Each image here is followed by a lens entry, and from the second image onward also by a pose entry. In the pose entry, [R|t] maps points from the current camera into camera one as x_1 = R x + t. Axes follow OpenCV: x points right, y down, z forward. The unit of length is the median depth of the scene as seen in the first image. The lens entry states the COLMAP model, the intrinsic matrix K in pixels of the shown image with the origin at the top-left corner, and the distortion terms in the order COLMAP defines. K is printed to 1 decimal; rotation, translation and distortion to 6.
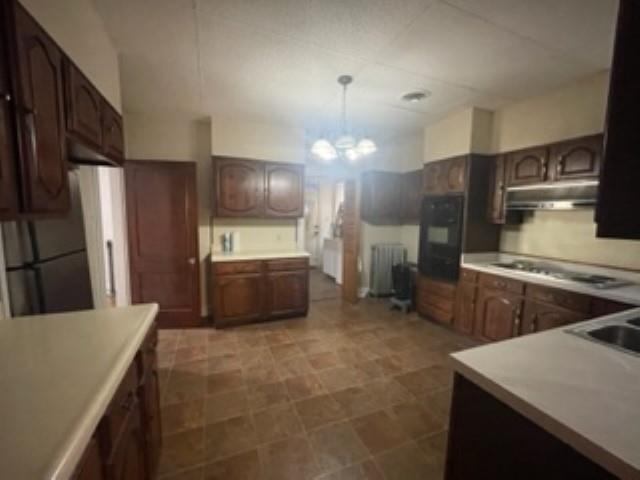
lens RADIAL K [[261.2, 0, 315.9], [0, 261.2, 240.9], [0, 0, 1]] dist [0.015728, -0.000298]
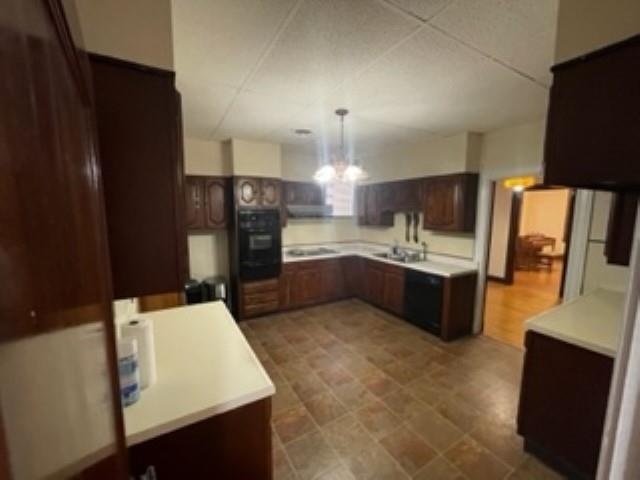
lens RADIAL K [[261.2, 0, 317.9], [0, 261.2, 239.4], [0, 0, 1]] dist [0.015728, -0.000298]
pose [[-0.137519, -0.129887, 0.981946, -1.043305], [0.097487, 0.984777, 0.143914, -0.261687], [-0.985690, 0.115518, -0.122763, 1.309848]]
